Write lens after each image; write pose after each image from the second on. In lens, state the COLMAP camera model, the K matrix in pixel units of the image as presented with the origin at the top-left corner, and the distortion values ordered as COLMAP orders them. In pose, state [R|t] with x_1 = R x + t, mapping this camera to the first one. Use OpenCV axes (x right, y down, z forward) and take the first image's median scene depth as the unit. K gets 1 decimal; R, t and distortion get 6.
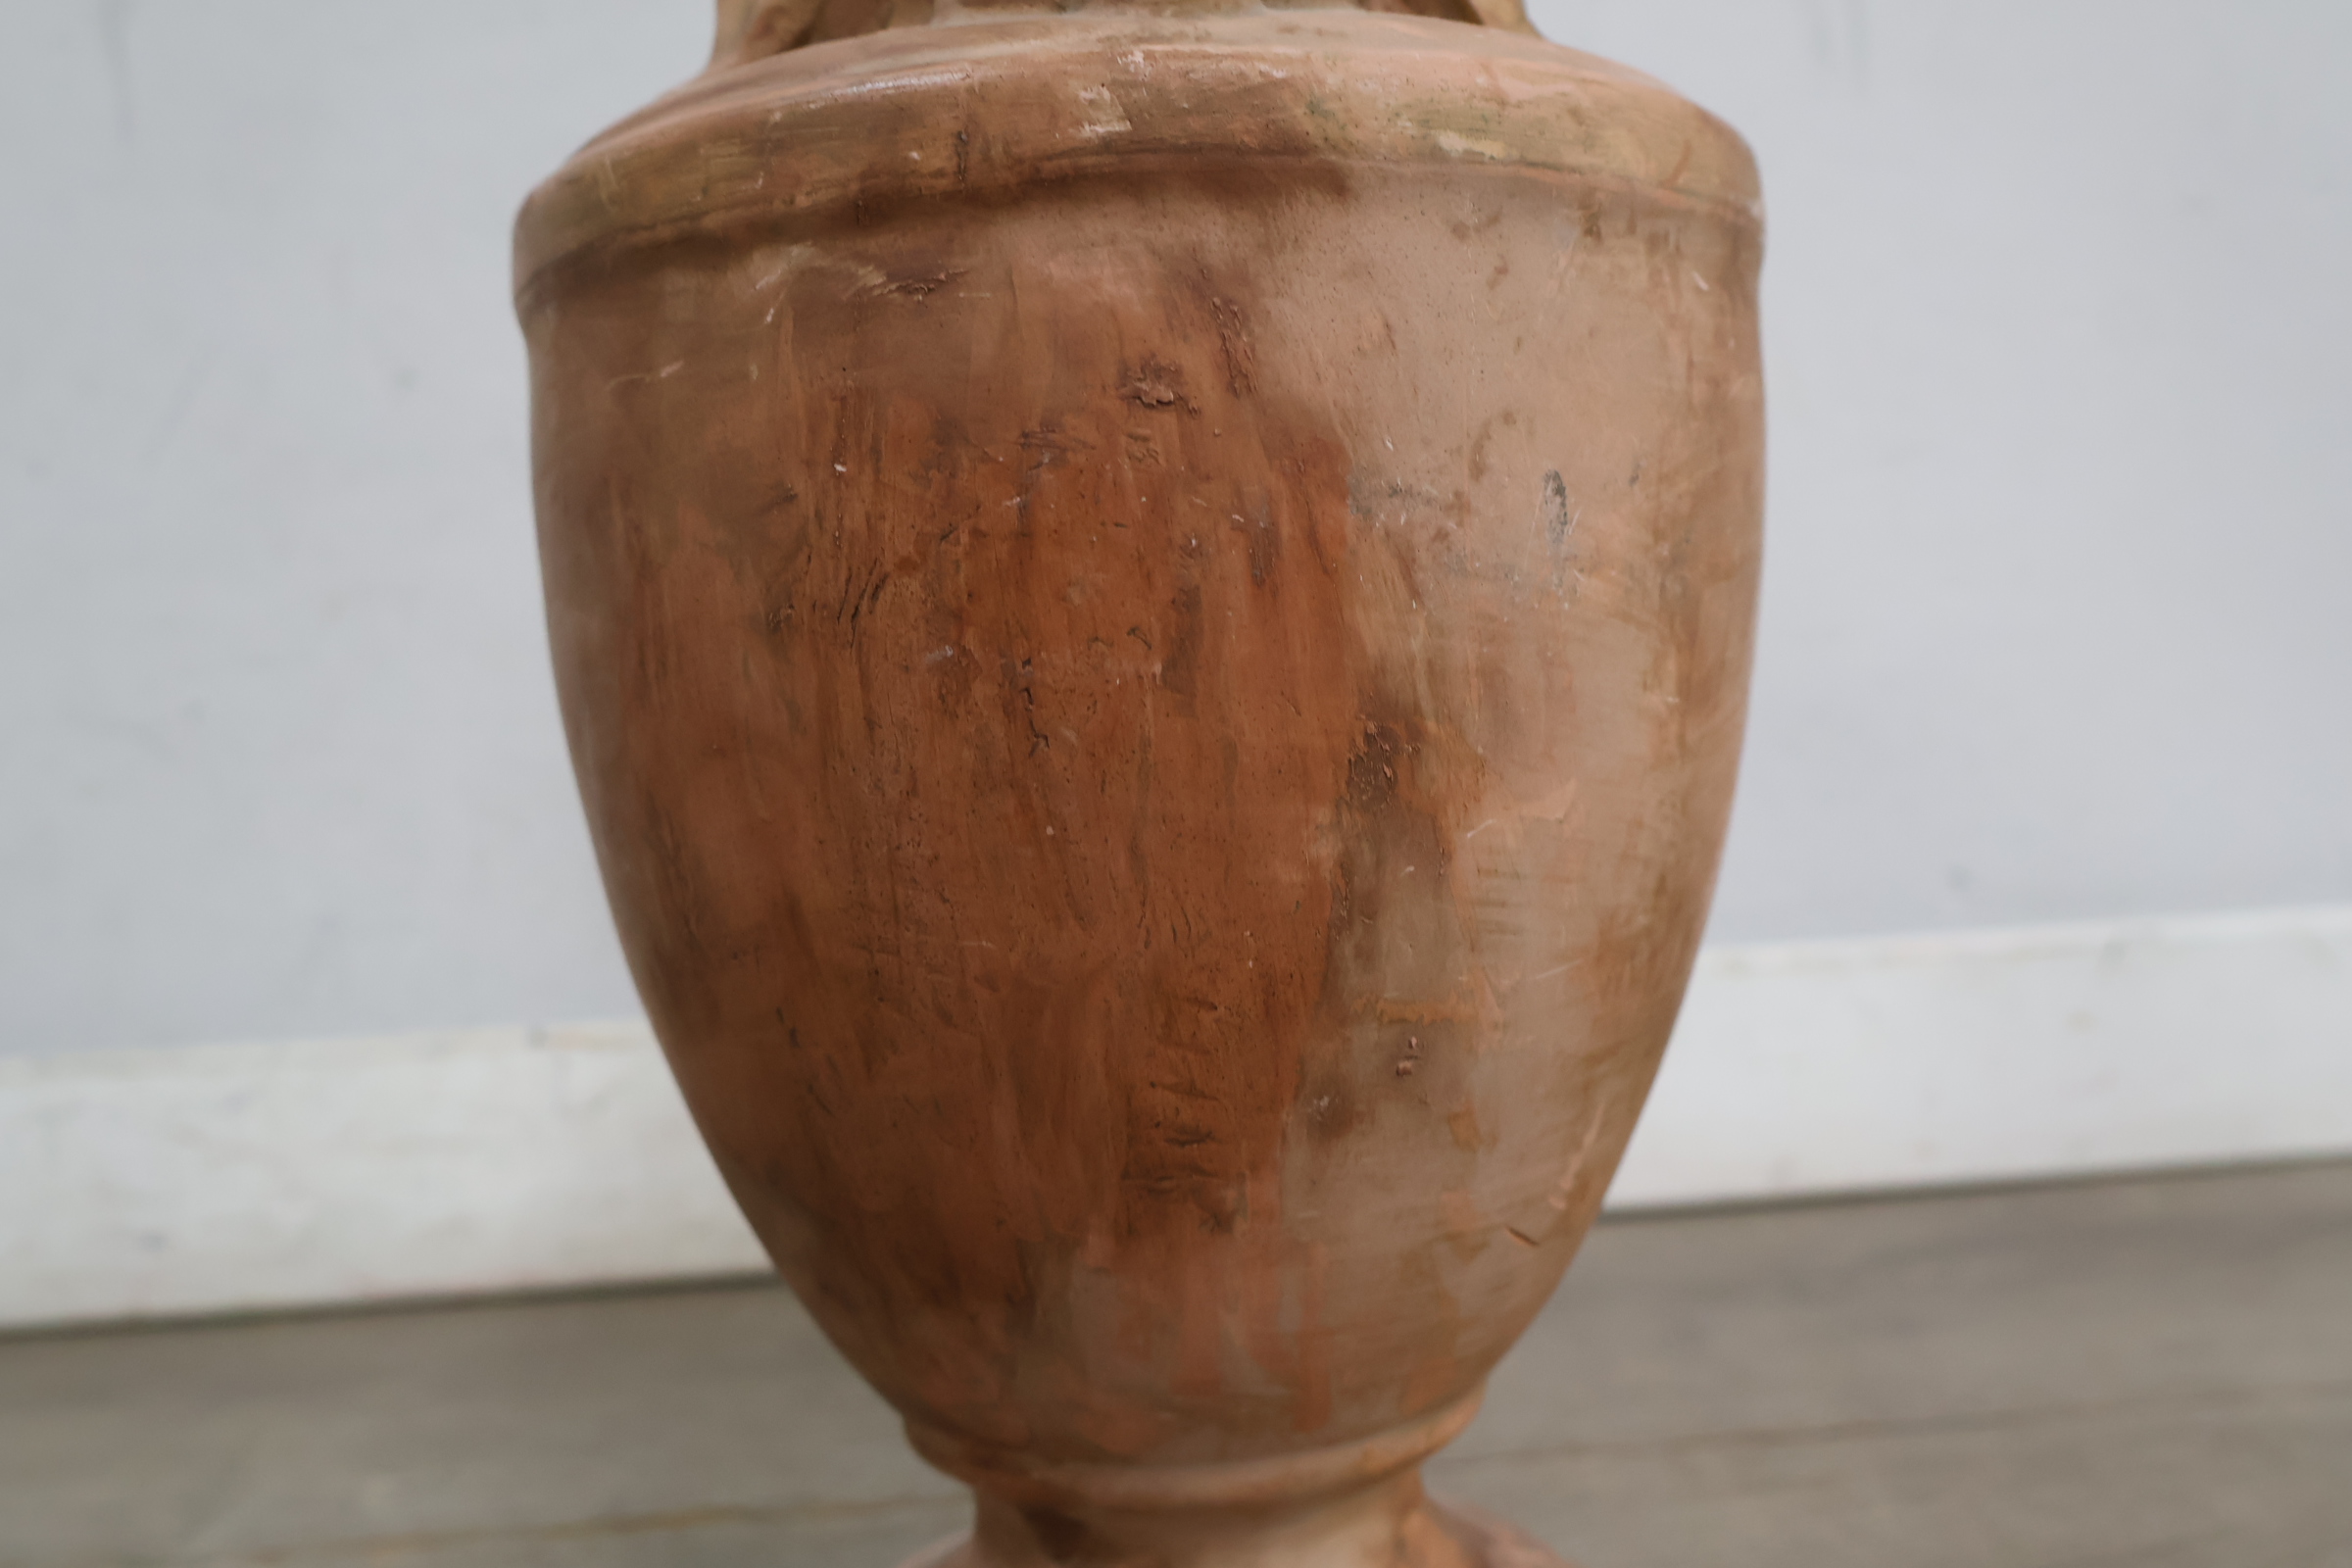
lens RADIAL K [[2190.0, 0, 1156.3], [0, 2190.0, 790.3], [0, 0, 1]] dist [0.015184, 0.000000]
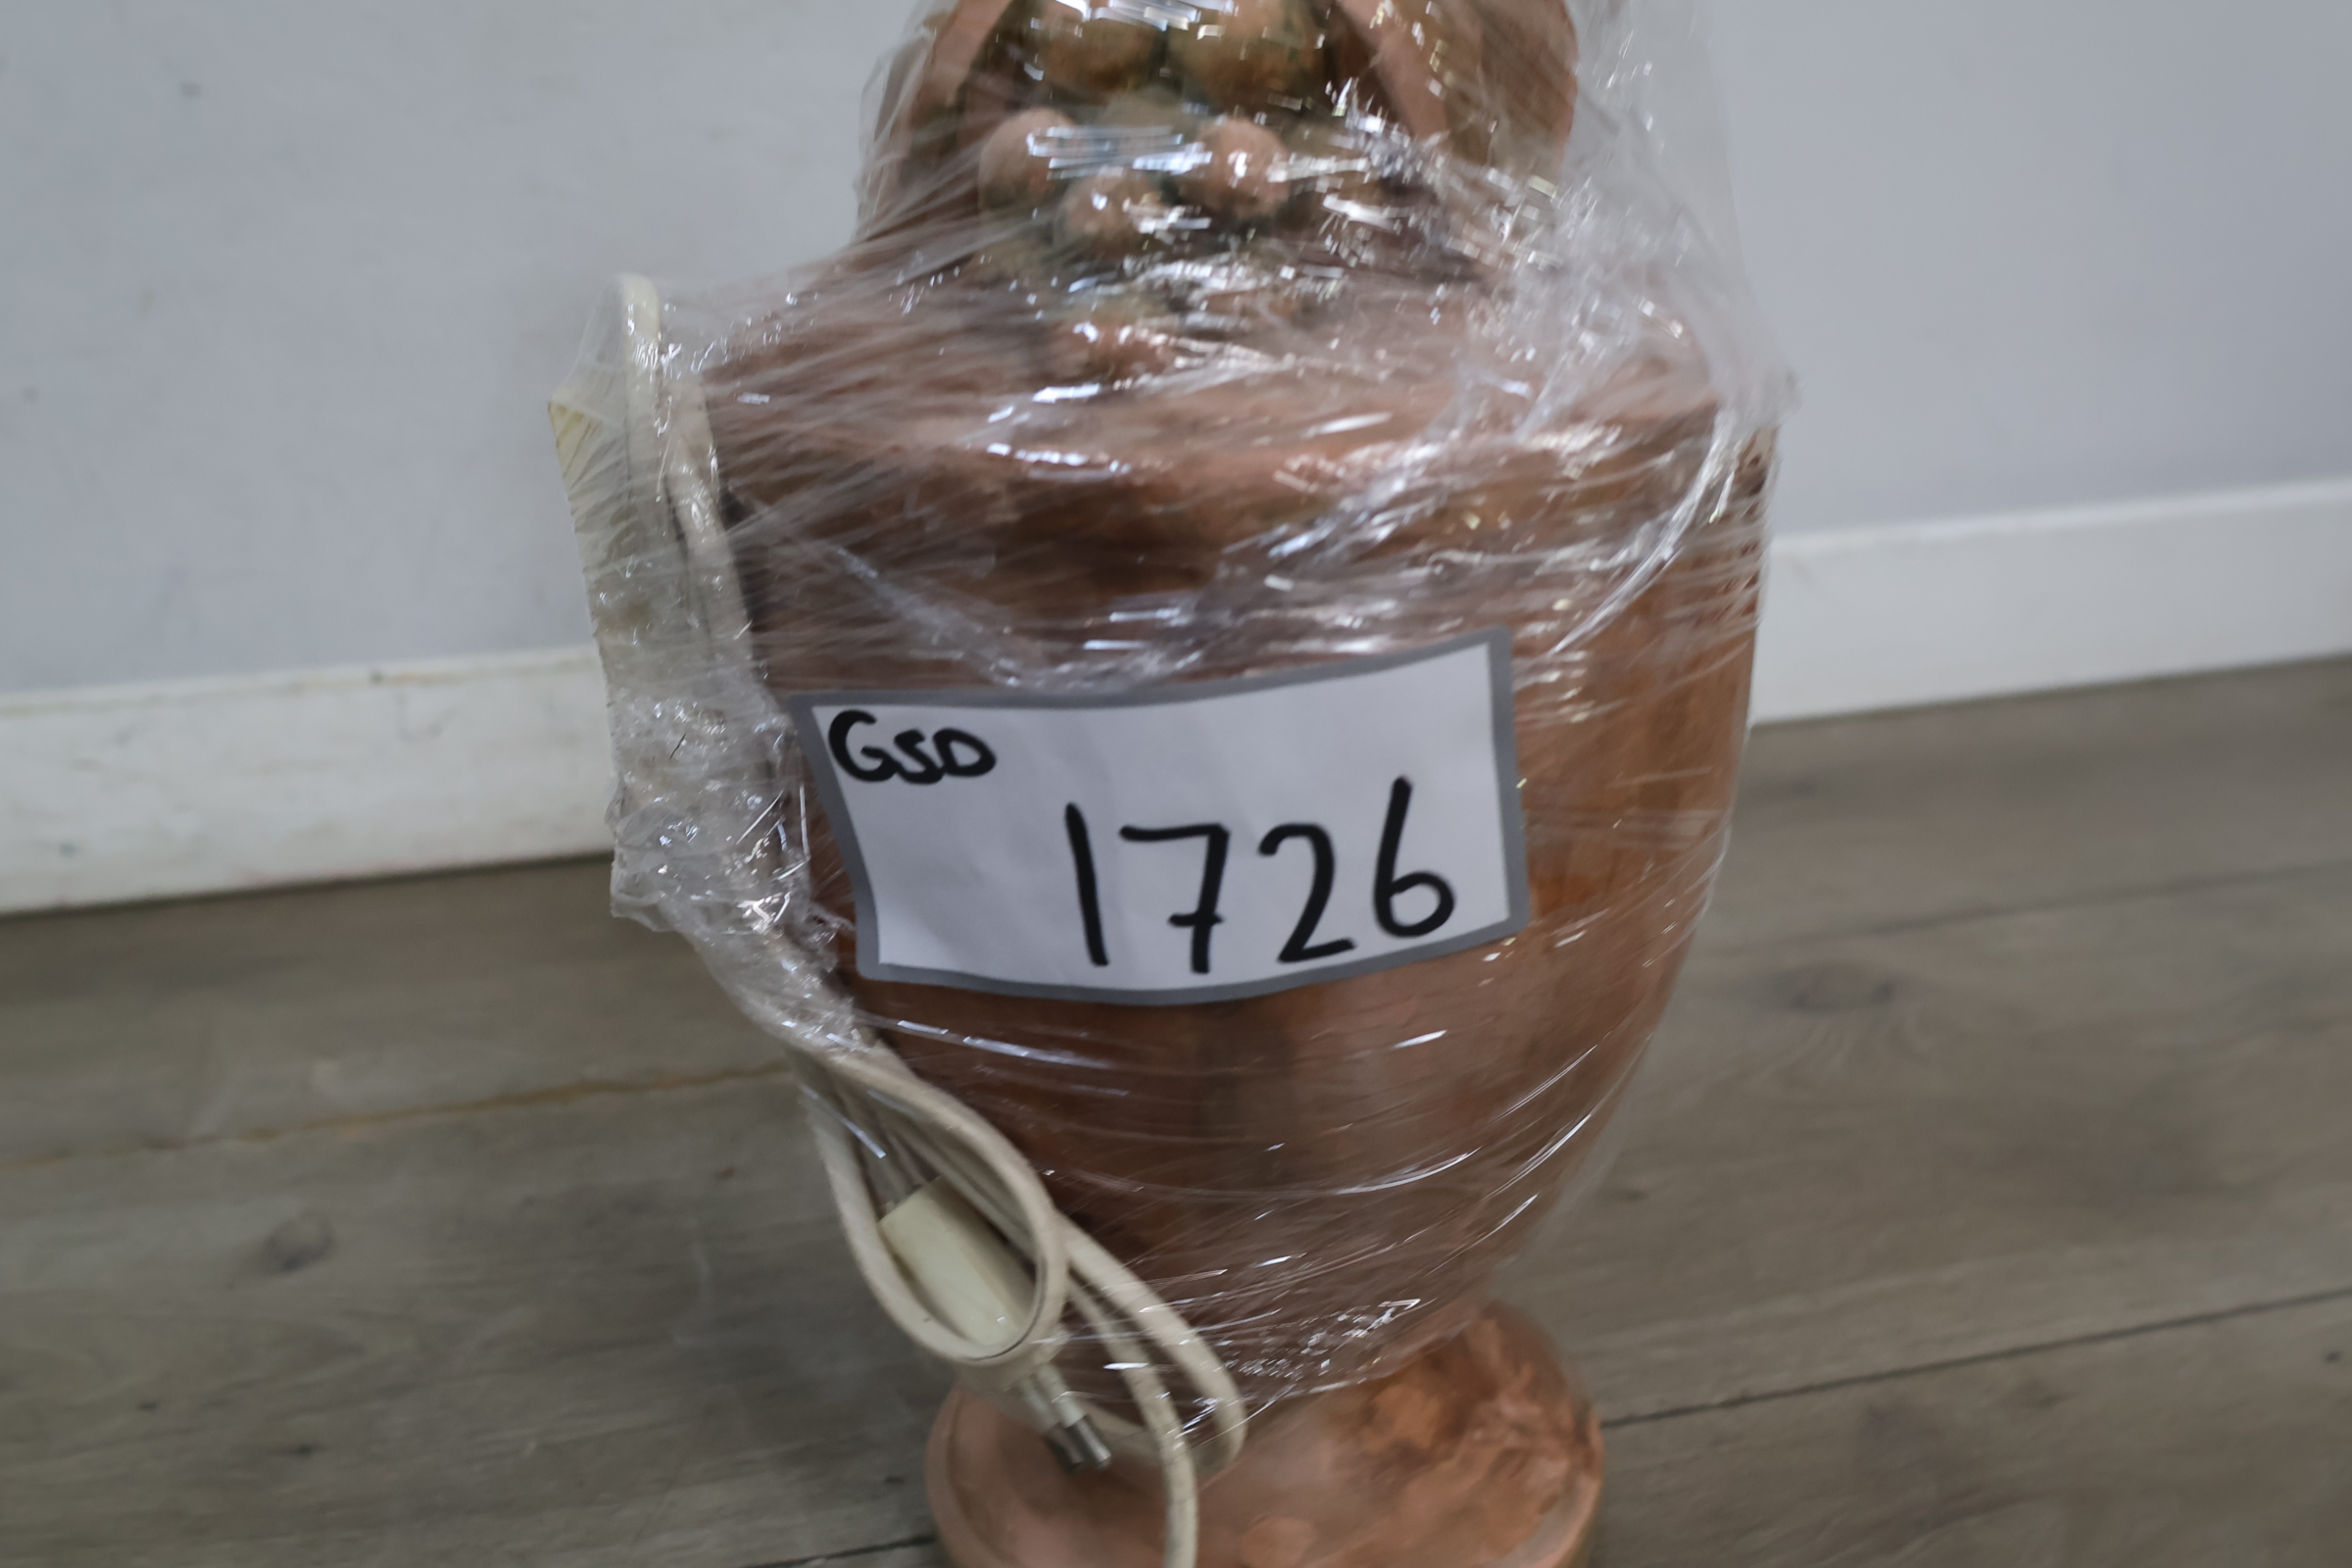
lens RADIAL K [[2221.5, 0, 1172.5], [0, 2221.5, 796.3], [0, 0, 1]] dist [0.012194, 0.000000]
pose [[0.990400, -0.026639, 0.135640, -0.039681], [-0.016445, 0.951579, 0.306965, -0.472557], [-0.137249, -0.306248, 0.942006, -0.523494]]
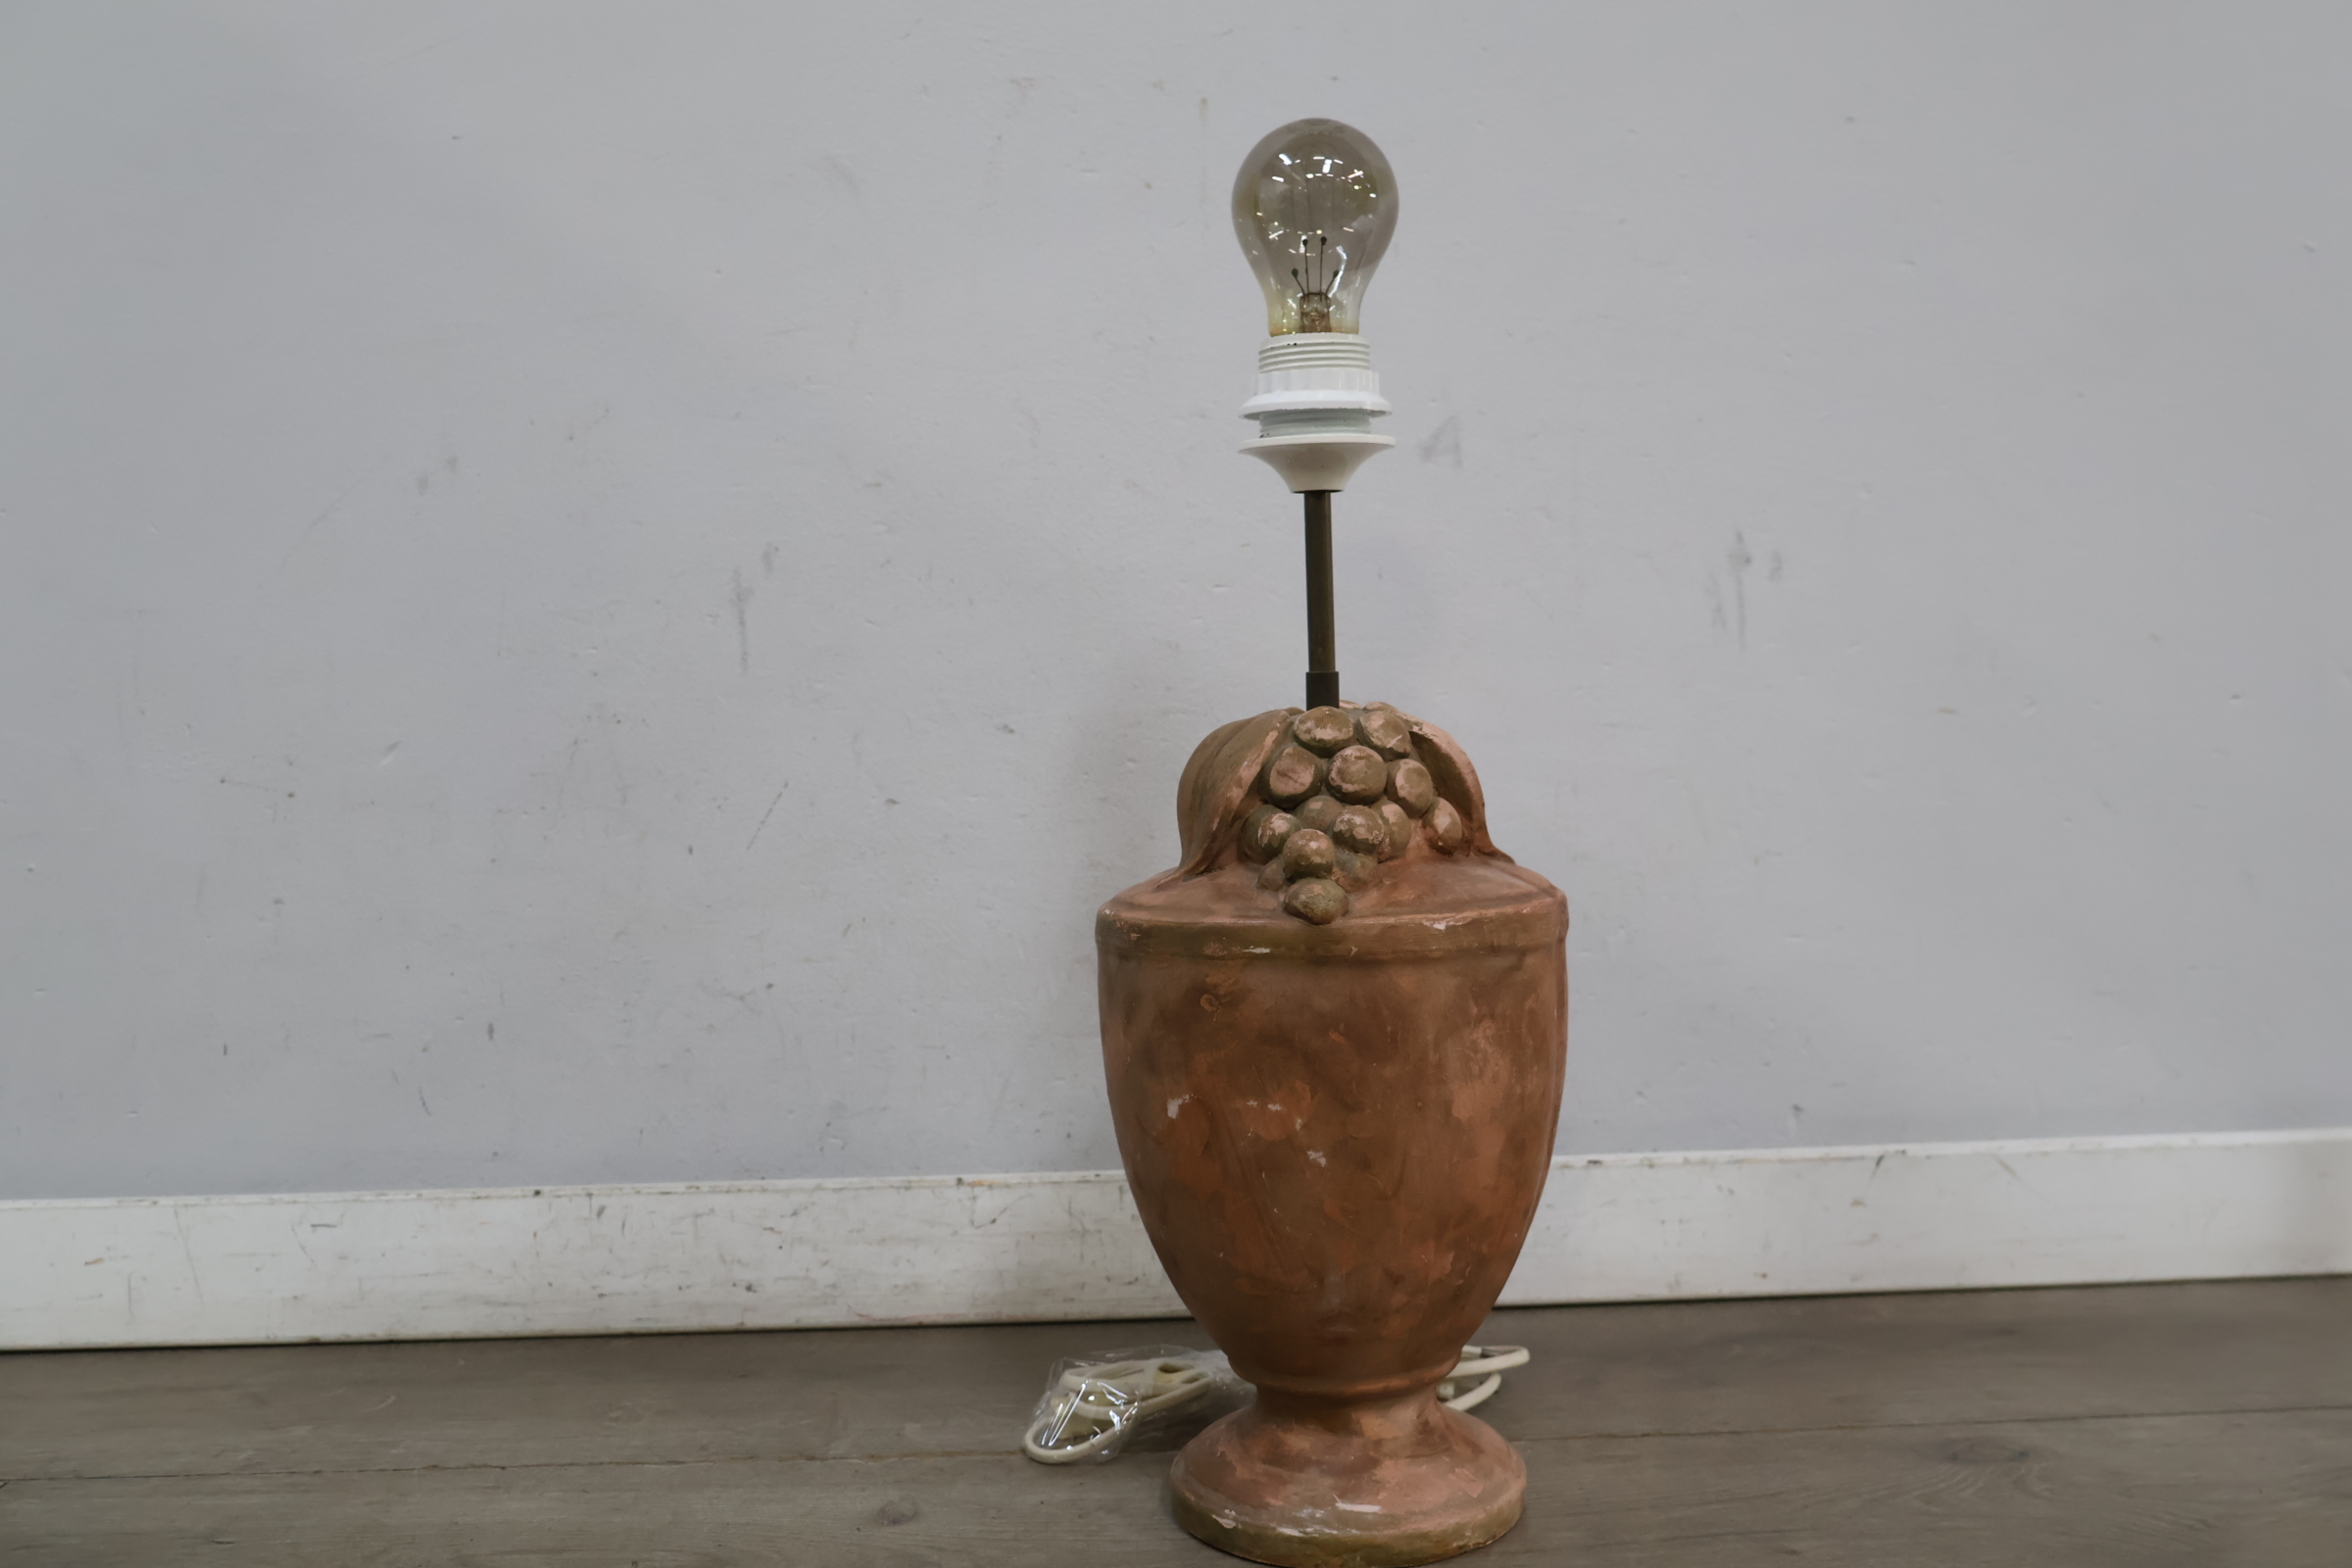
lens RADIAL K [[2190.0, 0, 1168.0], [0, 2190.0, 774.3], [0, 0, 1]] dist [0.015184, 0.000000]
pose [[0.996850, 0.025102, -0.075229, 0.025508], [-0.025305, 0.999678, -0.001753, -0.498232], [0.075161, 0.003651, 0.997165, -1.738184]]
